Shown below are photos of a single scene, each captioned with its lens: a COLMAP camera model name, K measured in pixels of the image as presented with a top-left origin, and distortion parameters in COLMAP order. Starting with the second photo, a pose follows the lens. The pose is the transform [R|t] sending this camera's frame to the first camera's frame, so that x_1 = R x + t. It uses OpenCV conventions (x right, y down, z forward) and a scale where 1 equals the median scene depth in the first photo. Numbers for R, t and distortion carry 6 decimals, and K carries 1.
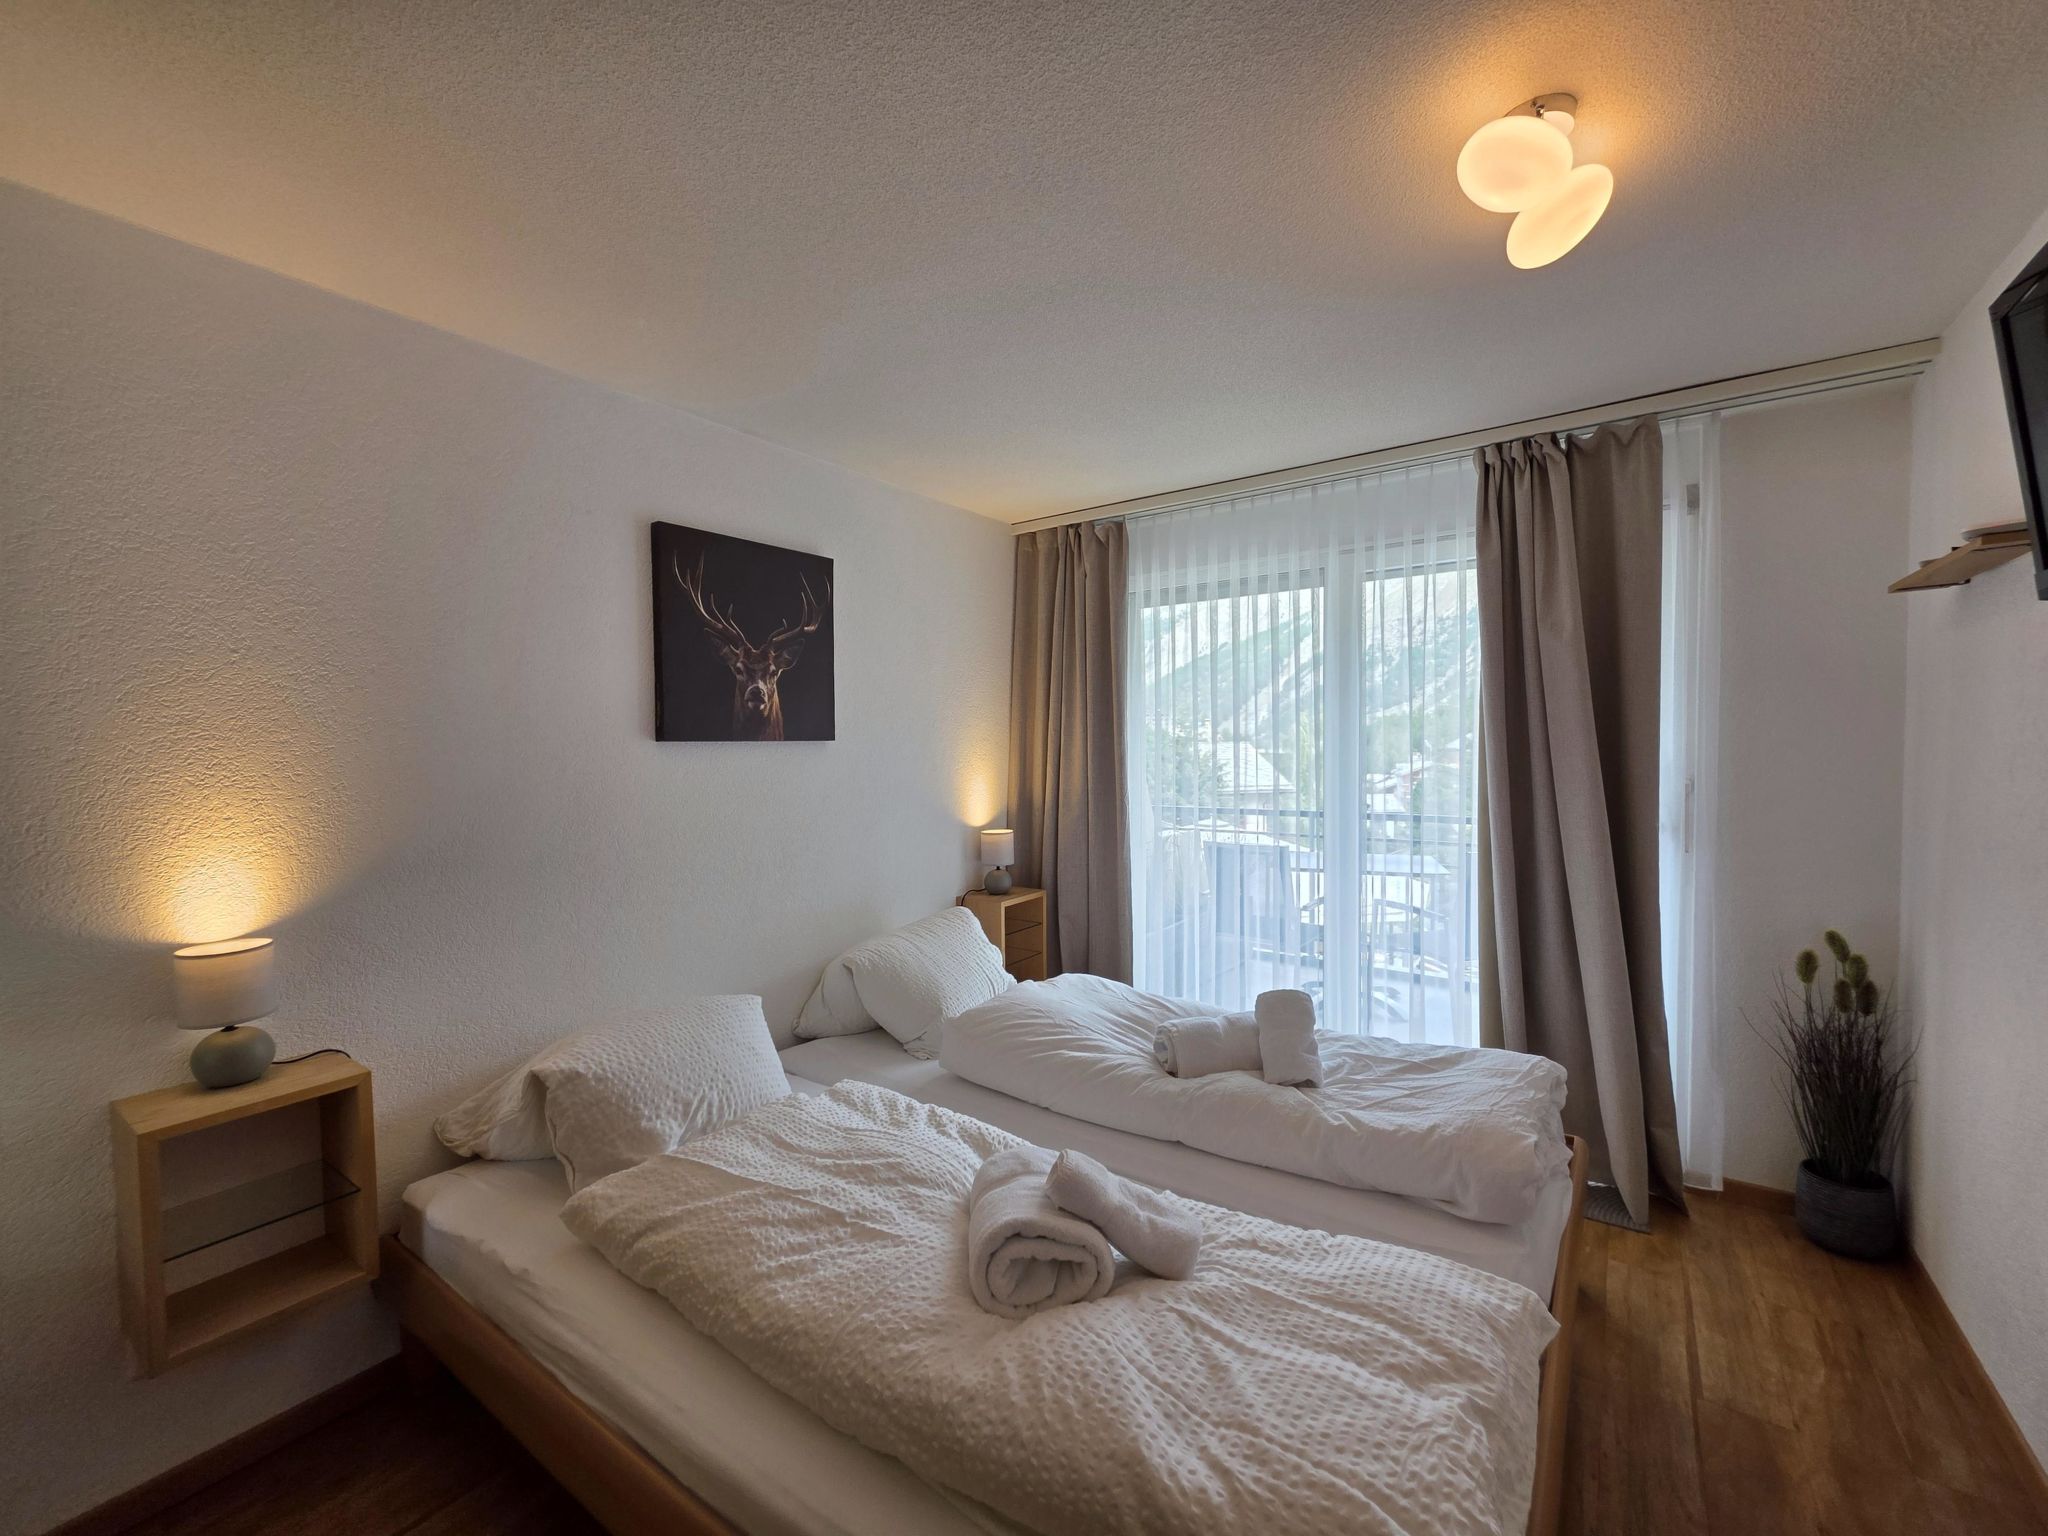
lens RADIAL K [[828.5, 0, 1061.6], [0, 828.5, 746.5], [0, 0, 1]] dist [0.001196, 0.000909]
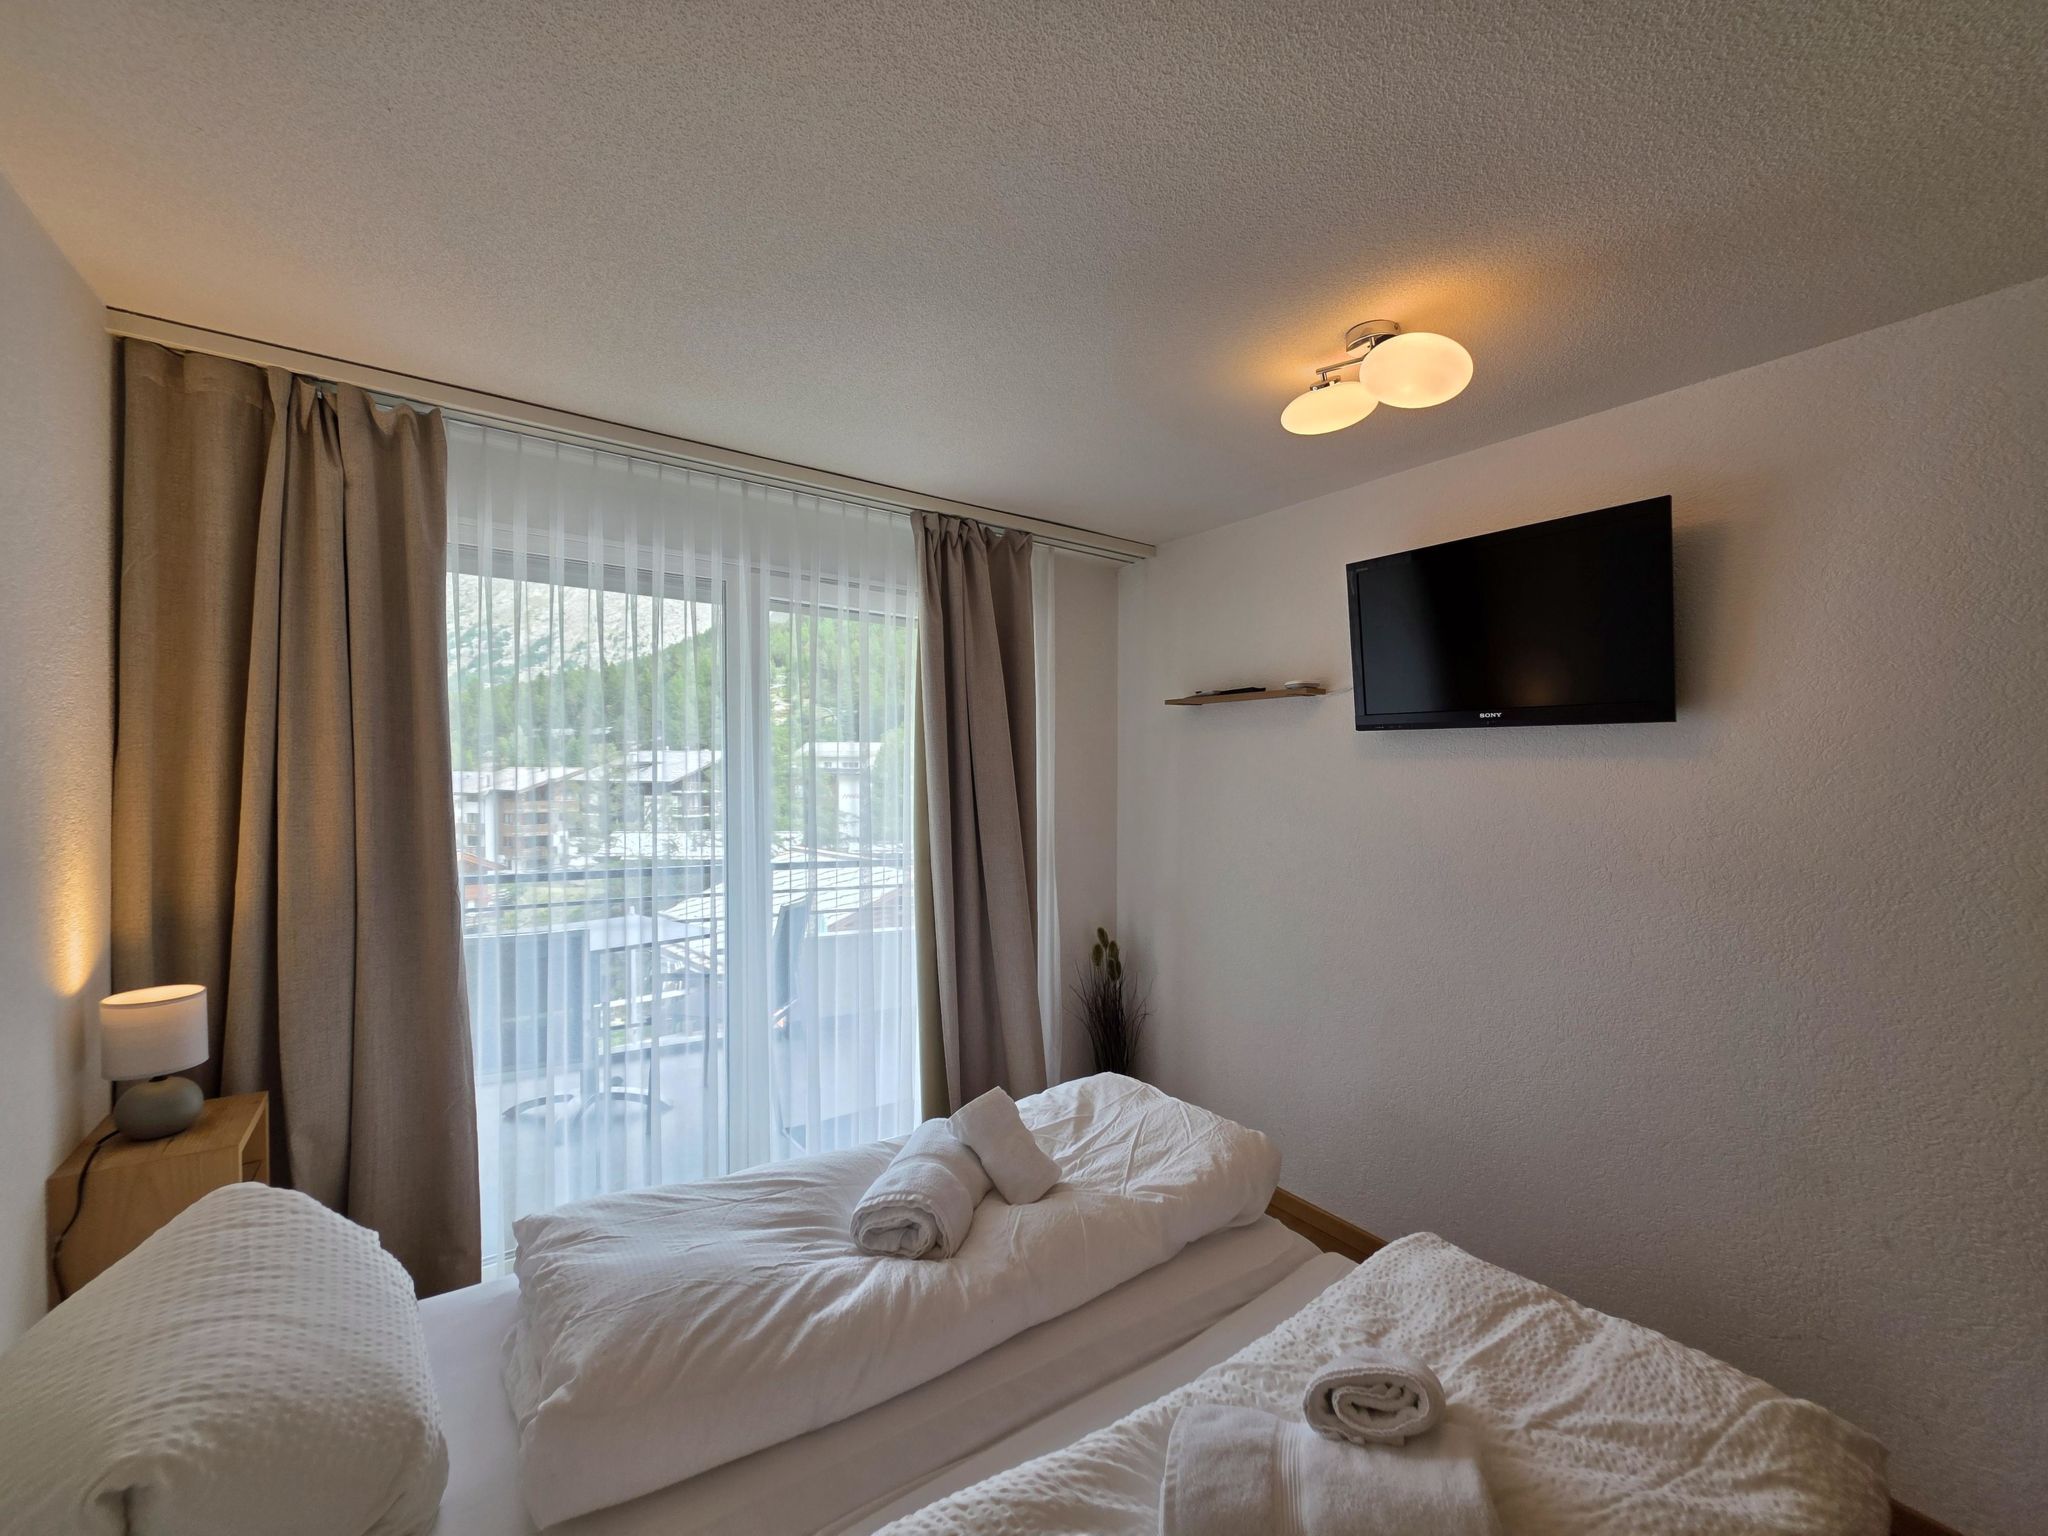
lens RADIAL K [[828.5, 0, 1027.0], [0, 828.5, 783.7], [0, 0, 1]] dist [0.001196, 0.000909]
pose [[0.363850, 0.003283, 0.931452, -0.419326], [-0.017384, 0.999844, 0.003266, -0.028077], [-0.931295, -0.017380, 0.363851, 0.514545]]
